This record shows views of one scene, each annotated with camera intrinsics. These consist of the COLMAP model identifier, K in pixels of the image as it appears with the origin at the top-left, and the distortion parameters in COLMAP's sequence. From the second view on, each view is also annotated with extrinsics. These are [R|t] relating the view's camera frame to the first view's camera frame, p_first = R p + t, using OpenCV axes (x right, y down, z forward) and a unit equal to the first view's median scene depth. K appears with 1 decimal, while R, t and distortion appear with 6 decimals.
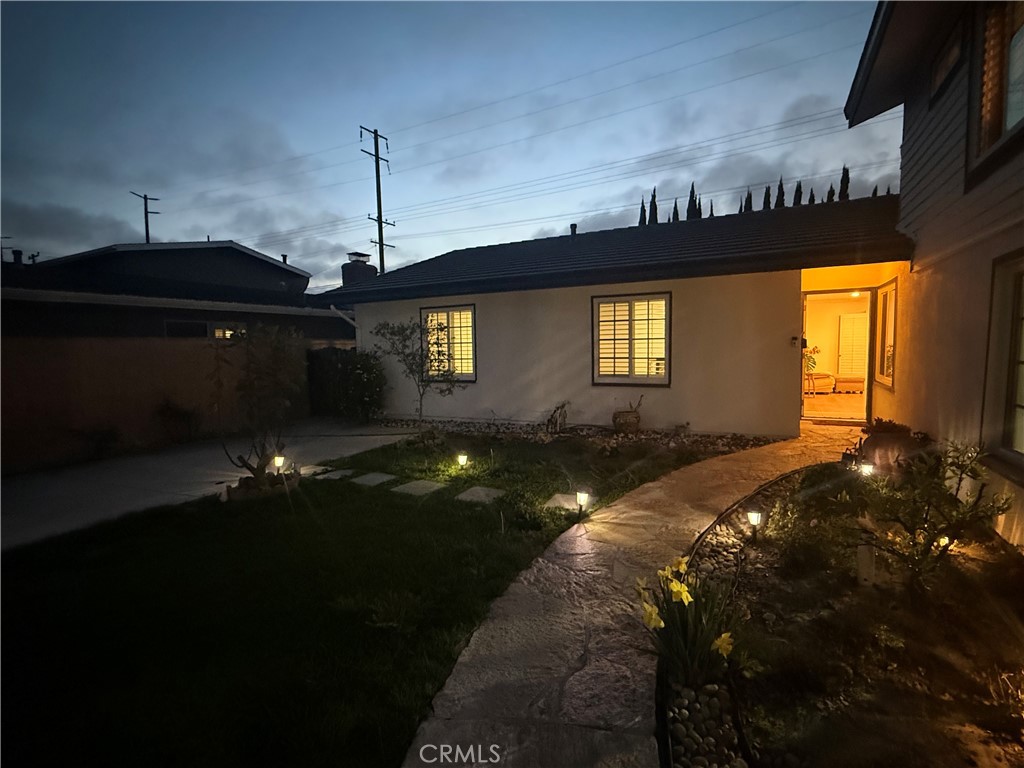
lens RADIAL K [[498.7, 0, 510.2], [0, 498.7, 388.5], [0, 0, 1]] dist [0.001830, 0.000024]
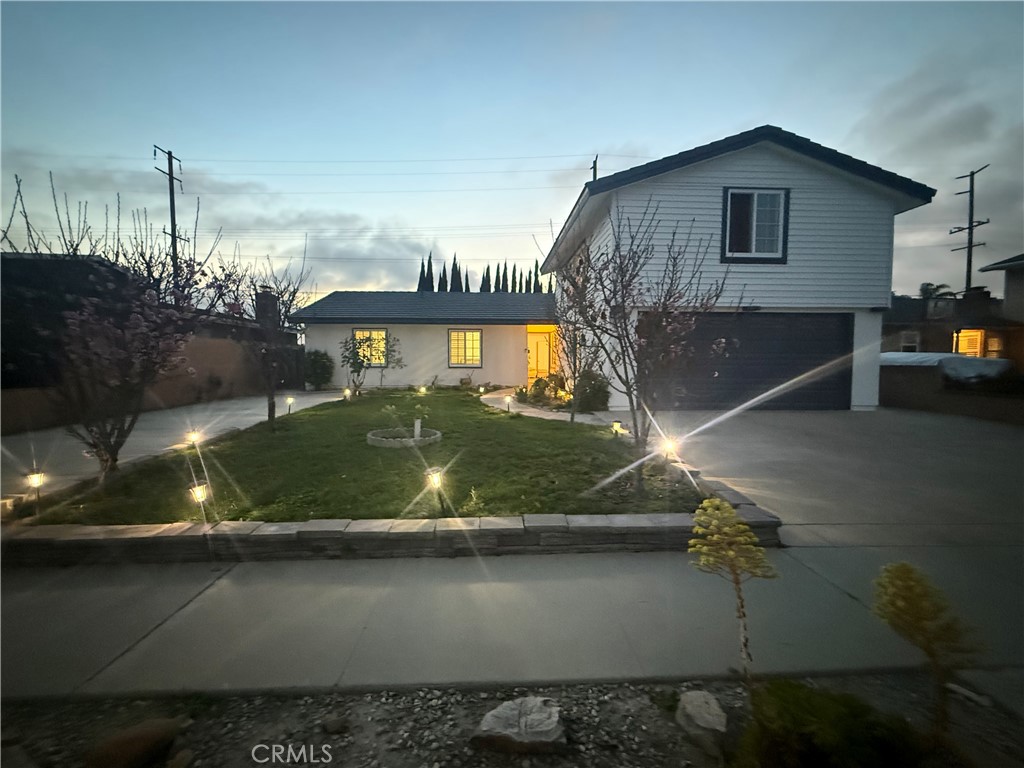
lens RADIAL K [[447.2, 0, 512.3], [0, 447.2, 386.2], [0, 0, 1]] dist [0.000256, -0.000018]
pose [[0.860559, -0.006345, 0.509311, -0.519415], [0.022920, 0.999392, -0.026277, 0.114713], [-0.508835, 0.034286, 0.860181, -0.740289]]
